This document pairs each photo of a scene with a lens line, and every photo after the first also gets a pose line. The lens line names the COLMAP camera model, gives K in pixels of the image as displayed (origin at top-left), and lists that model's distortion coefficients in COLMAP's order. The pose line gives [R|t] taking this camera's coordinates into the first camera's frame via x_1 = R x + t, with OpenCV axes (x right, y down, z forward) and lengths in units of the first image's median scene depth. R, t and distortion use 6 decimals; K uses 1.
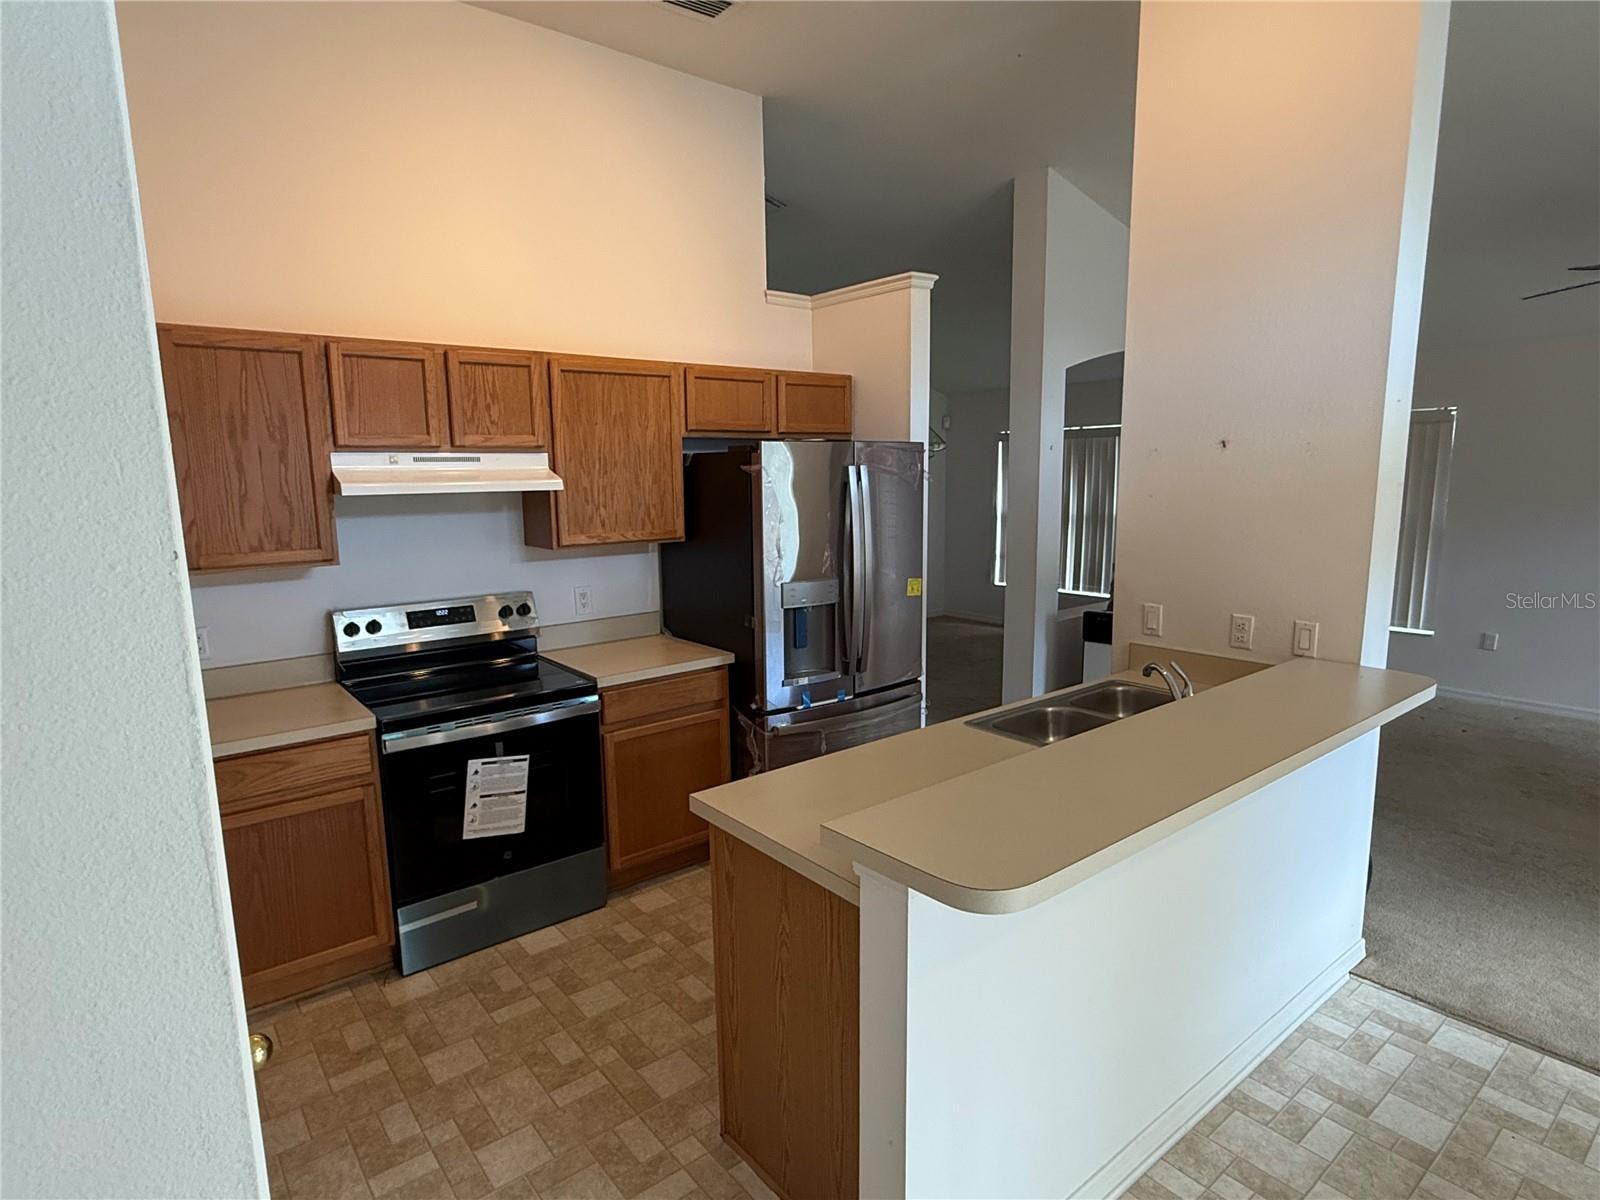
lens RADIAL K [[859.5, 0, 783.9], [0, 859.5, 581.7], [0, 0, 1]] dist [-0.019621, 0.007751]
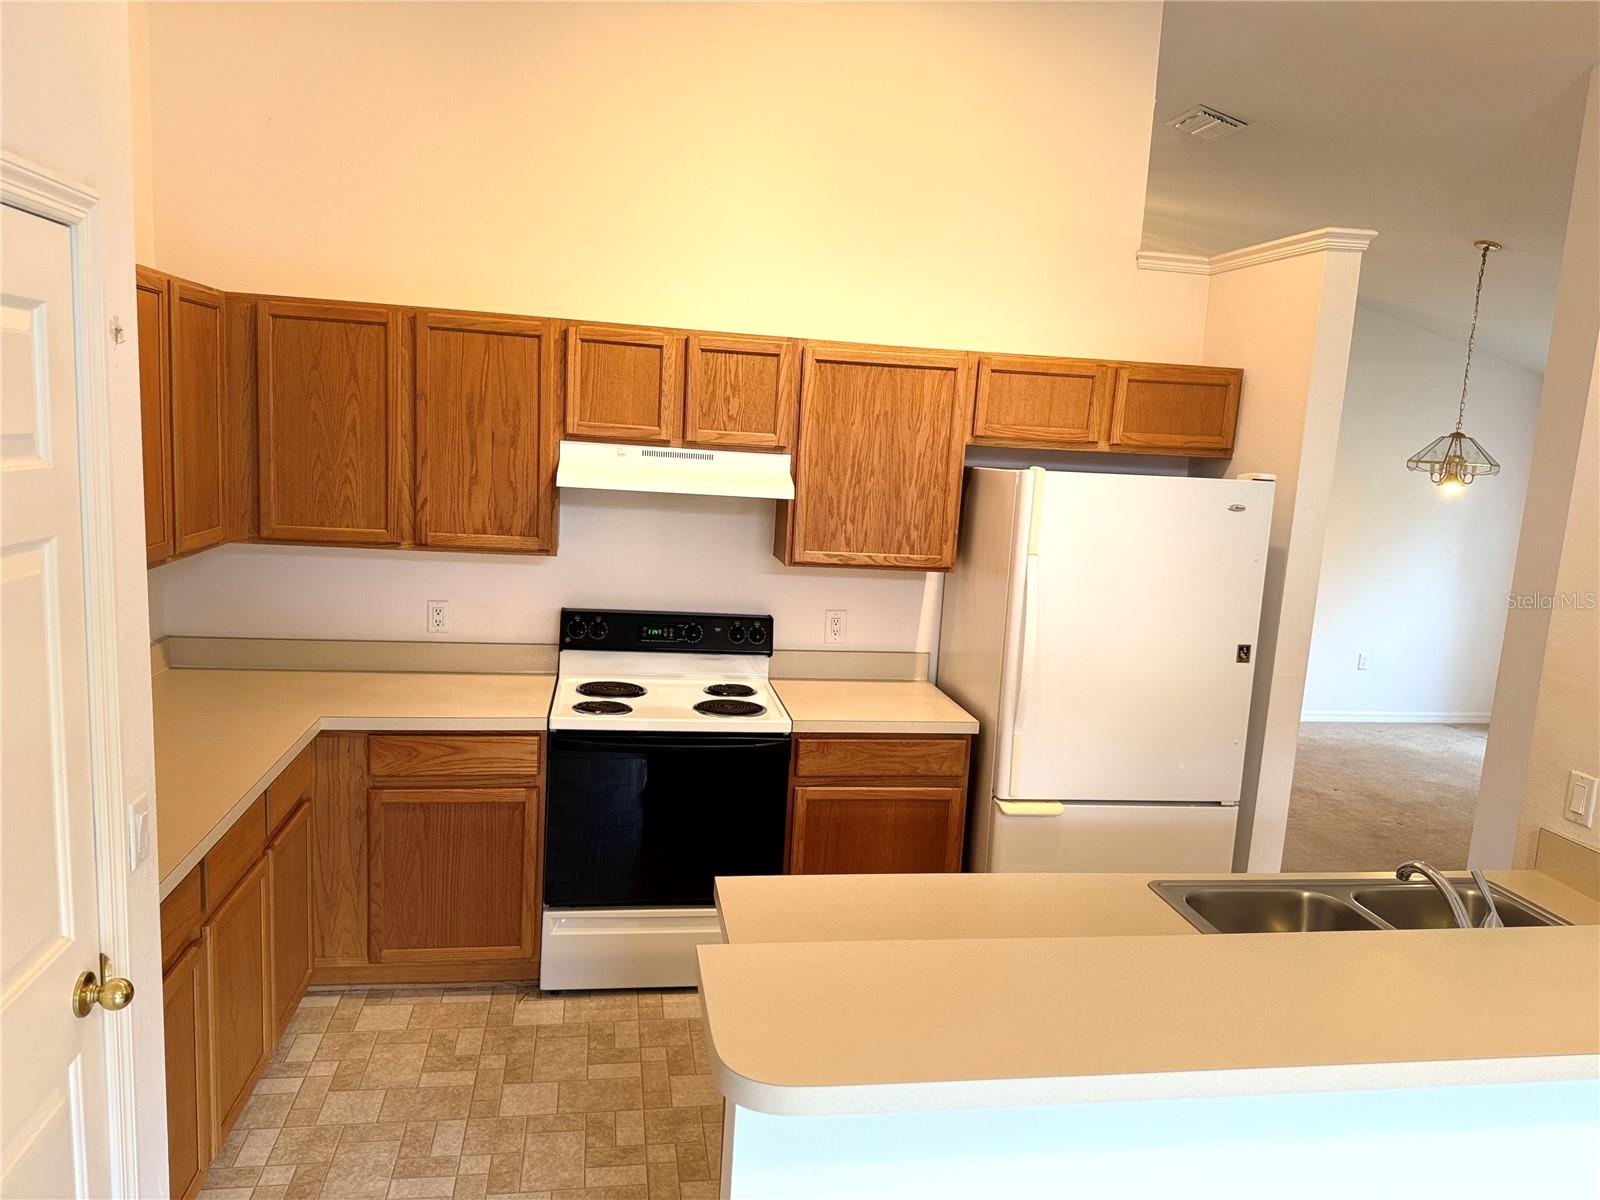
lens RADIAL K [[1108.7, 0, 825.2], [0, 1108.7, 573.8], [0, 0, 1]] dist [0.056187, -0.076593]
pose [[0.876637, 0.125130, -0.464597, 0.324518], [-0.131995, 0.991089, 0.017872, -0.060860], [0.462693, 0.045657, 0.885342, 0.030270]]
